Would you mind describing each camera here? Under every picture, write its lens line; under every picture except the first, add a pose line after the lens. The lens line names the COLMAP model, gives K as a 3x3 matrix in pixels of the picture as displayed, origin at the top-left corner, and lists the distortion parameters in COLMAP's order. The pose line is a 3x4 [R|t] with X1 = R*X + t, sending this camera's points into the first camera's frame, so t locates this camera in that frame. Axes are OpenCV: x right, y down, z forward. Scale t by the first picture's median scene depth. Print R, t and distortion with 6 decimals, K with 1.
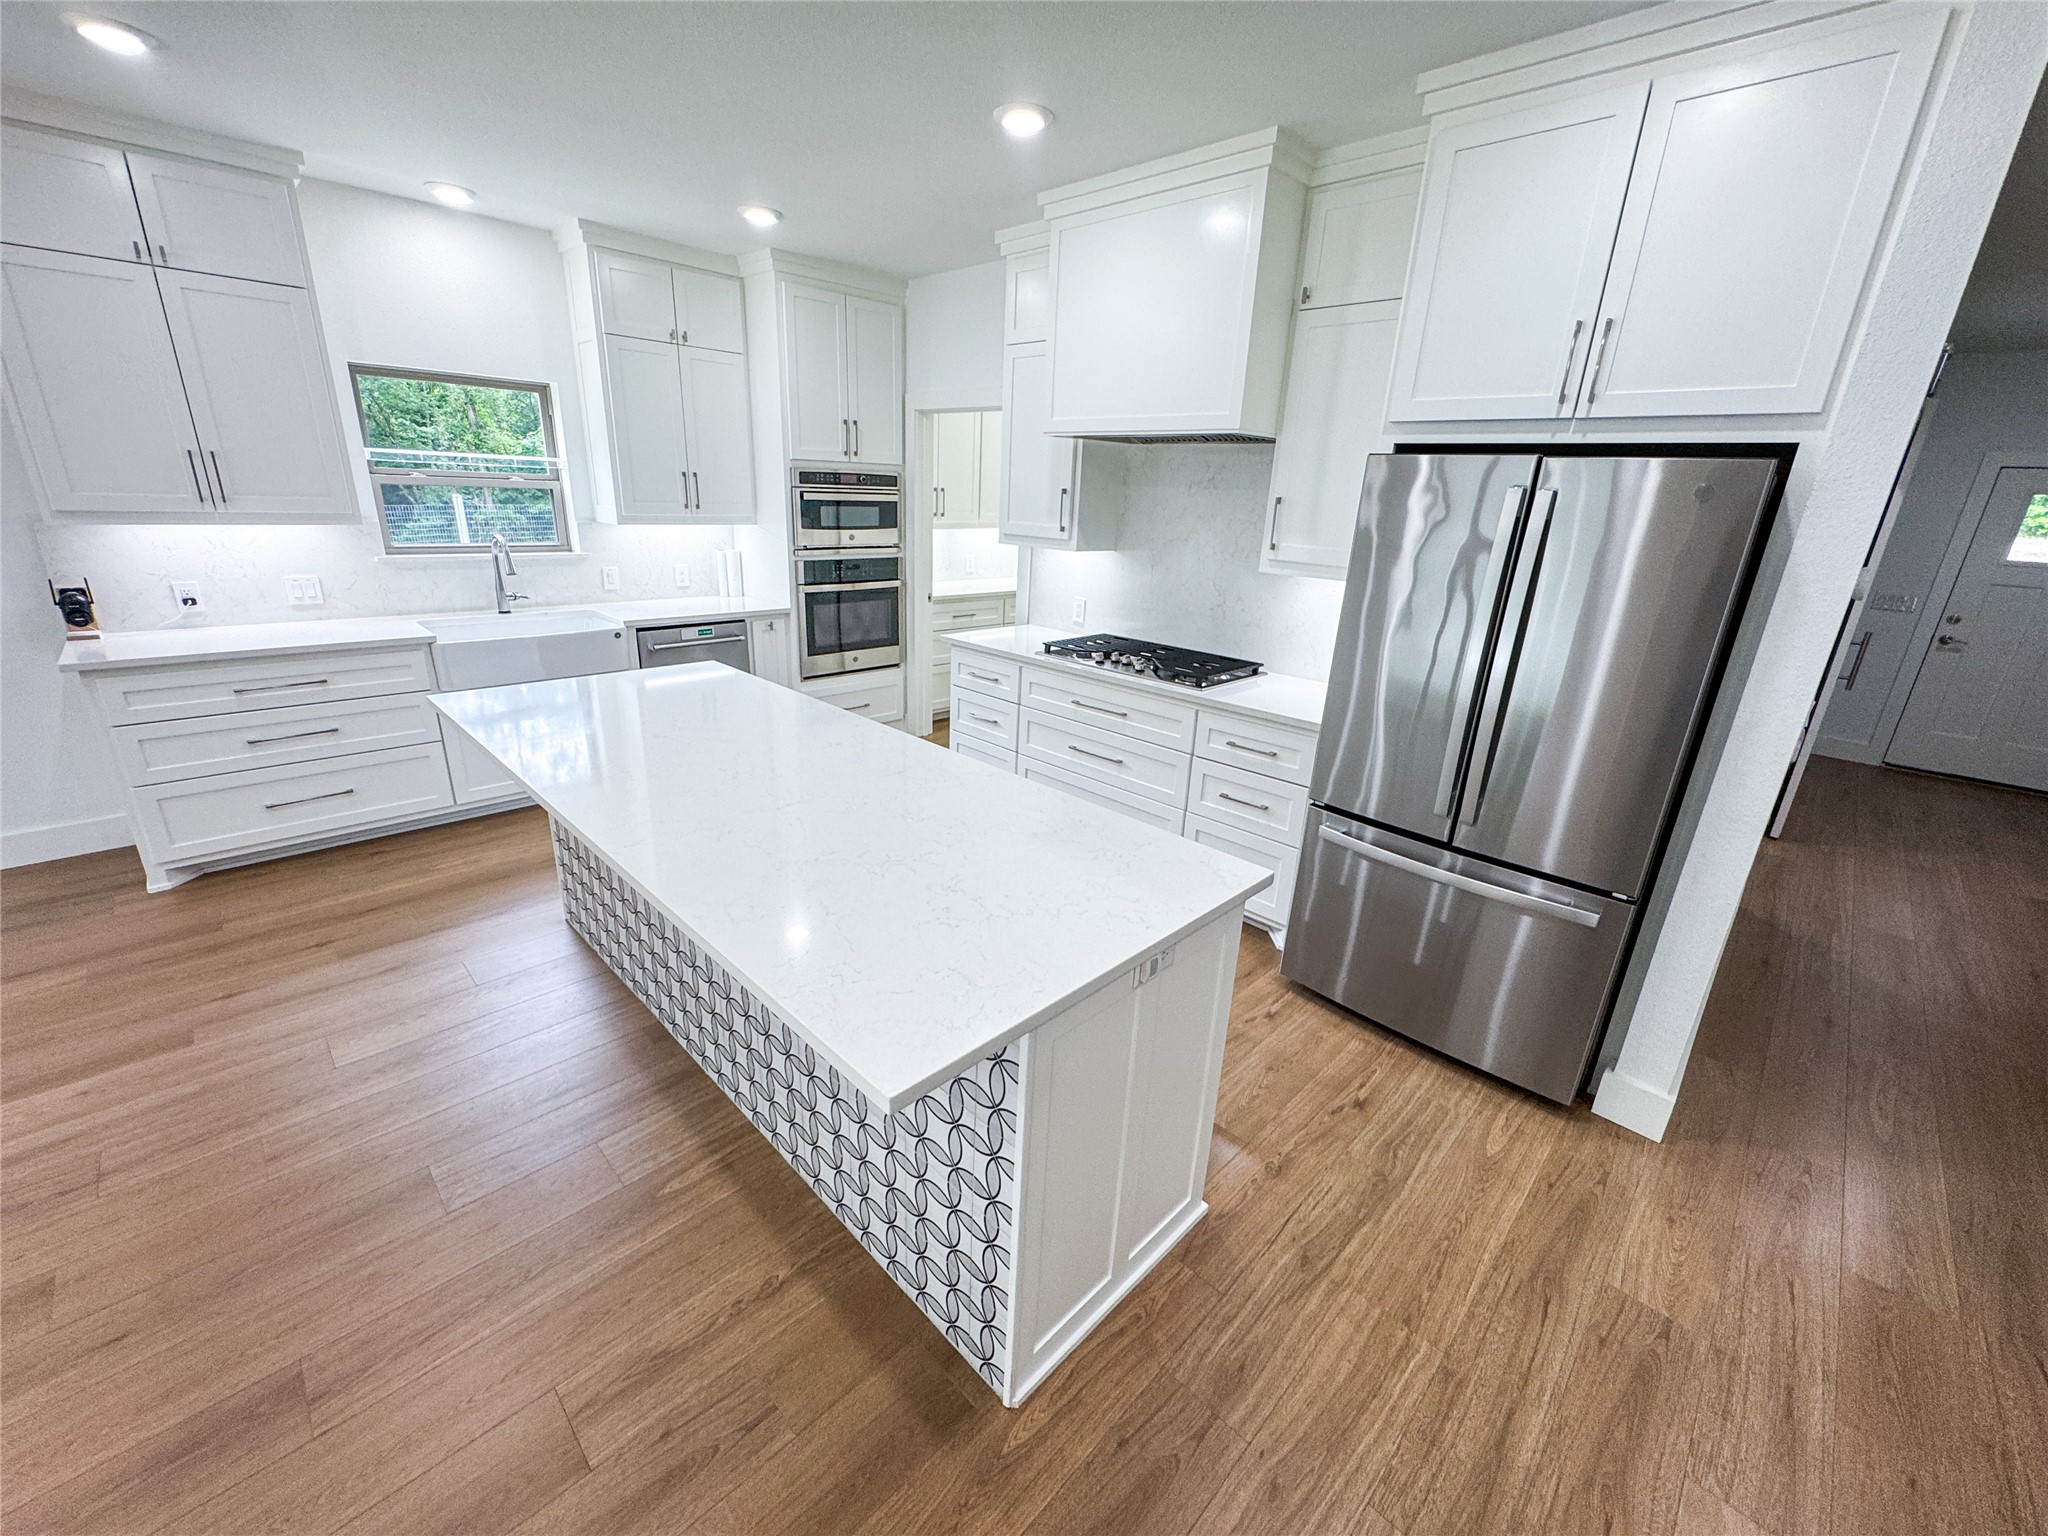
lens RADIAL K [[823.1, 0, 1024.0], [0, 823.1, 768.0], [0, 0, 1]] dist [0.000276, -0.000270]
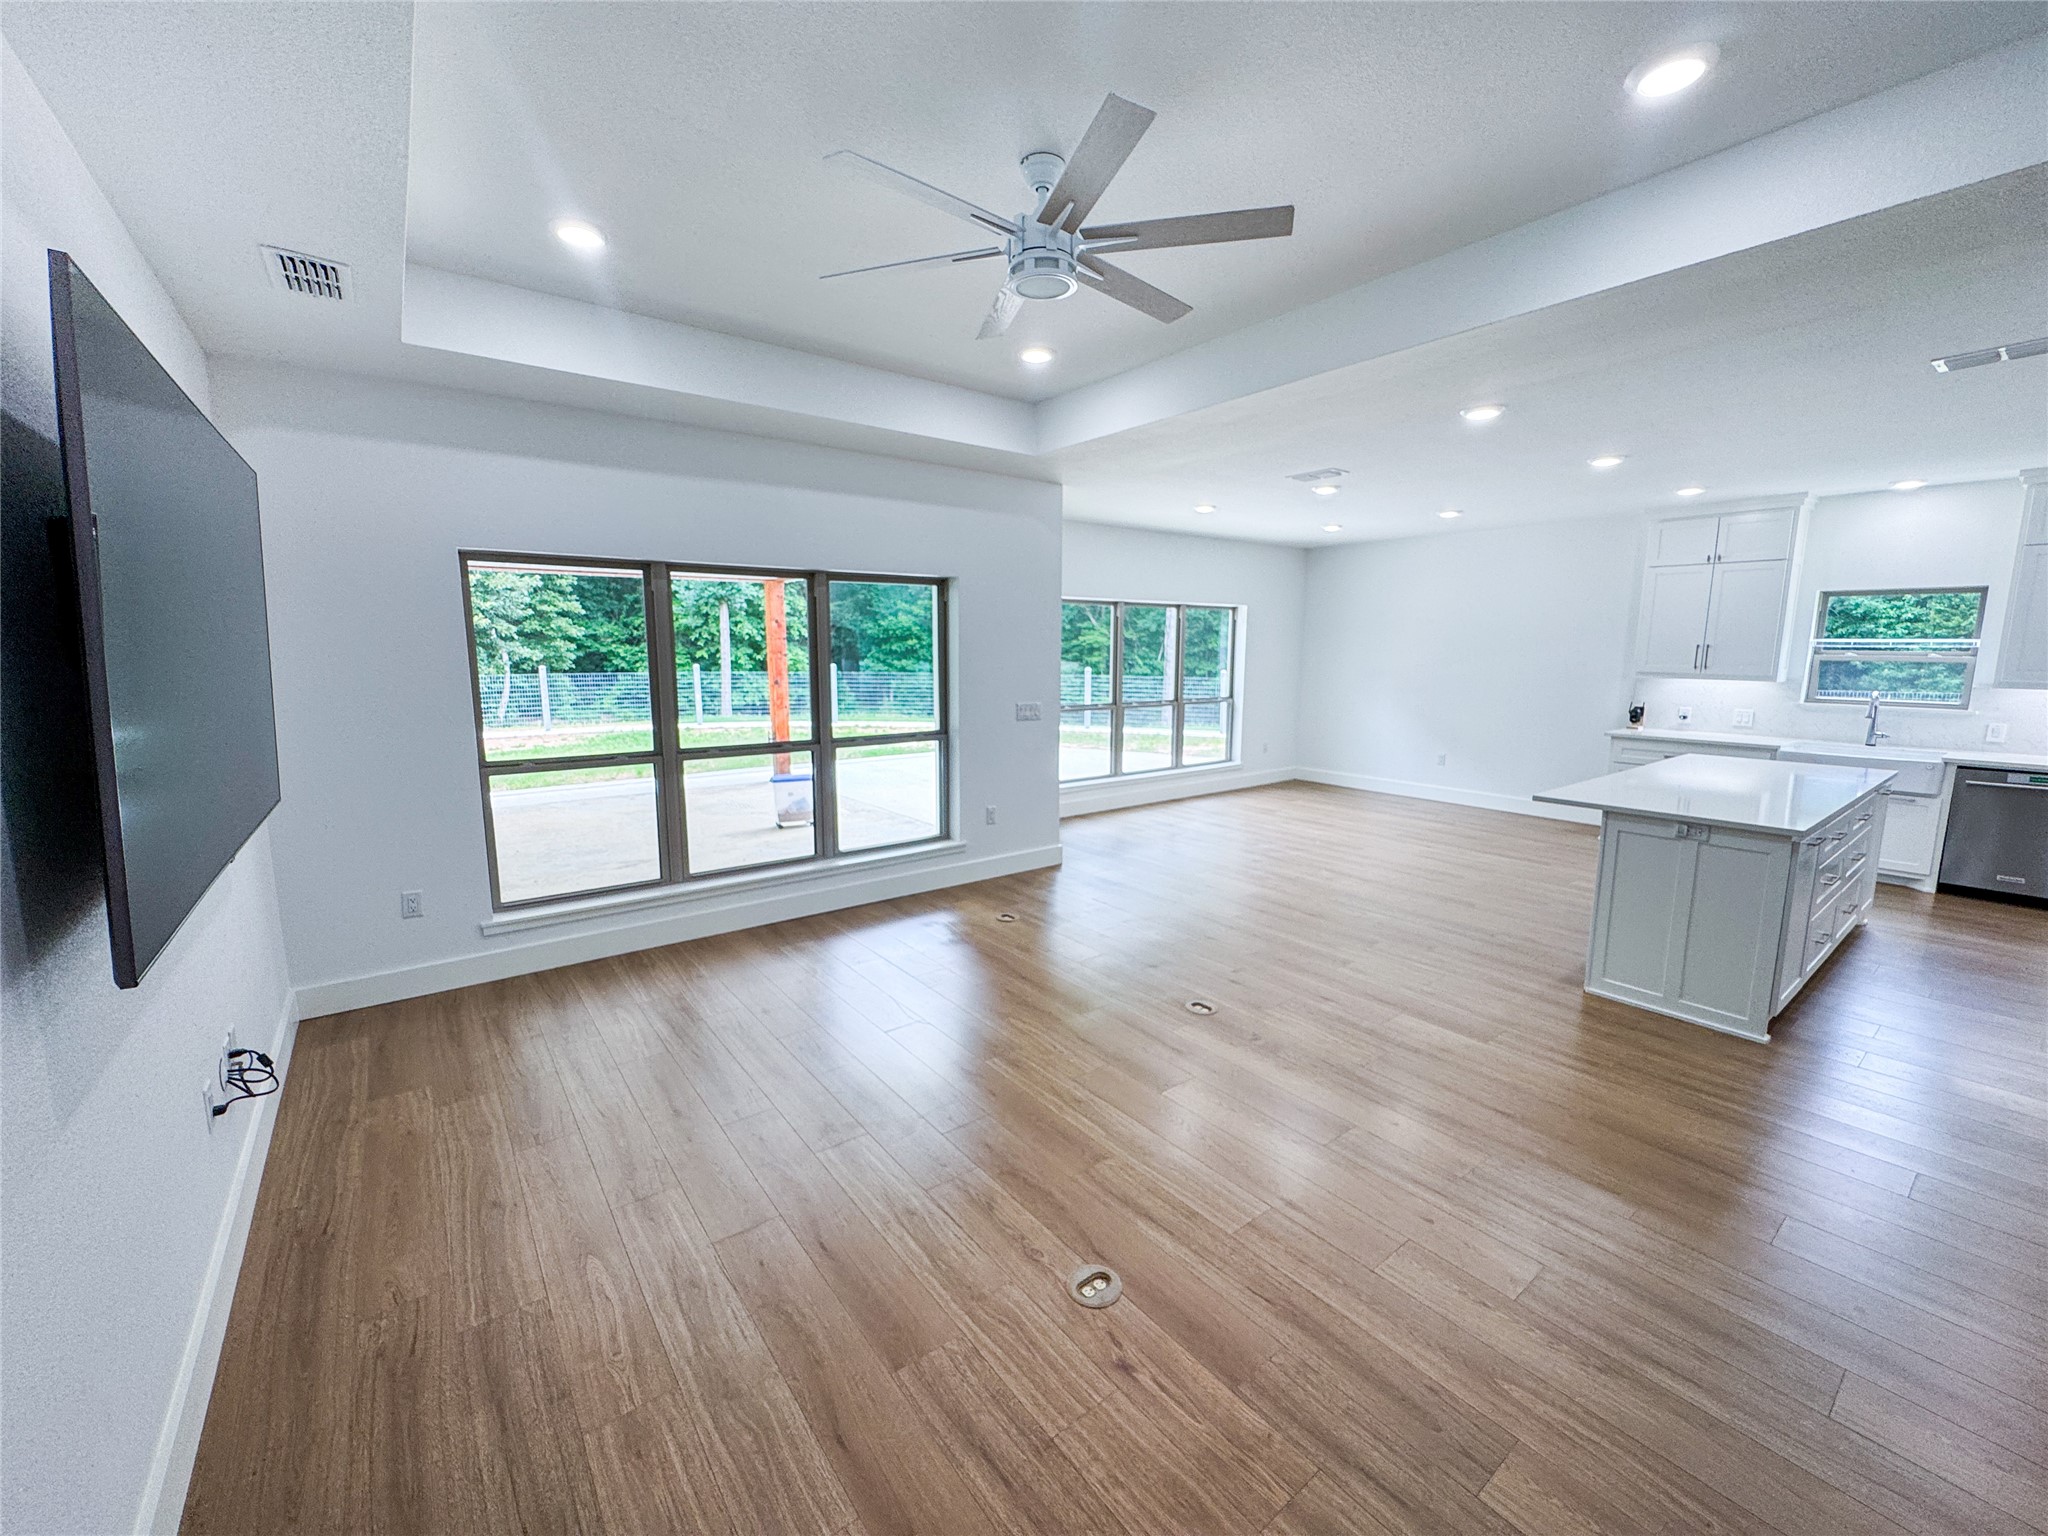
lens RADIAL K [[816.4, 0, 1025.4], [0, 816.4, 761.2], [0, 0, 1]] dist [0.000537, -0.000076]
pose [[-0.128894, 0.099865, -0.986617, 0.992735], [-0.329033, 0.934247, 0.137550, 0.127856], [0.935480, 0.342359, -0.087560, -0.243762]]
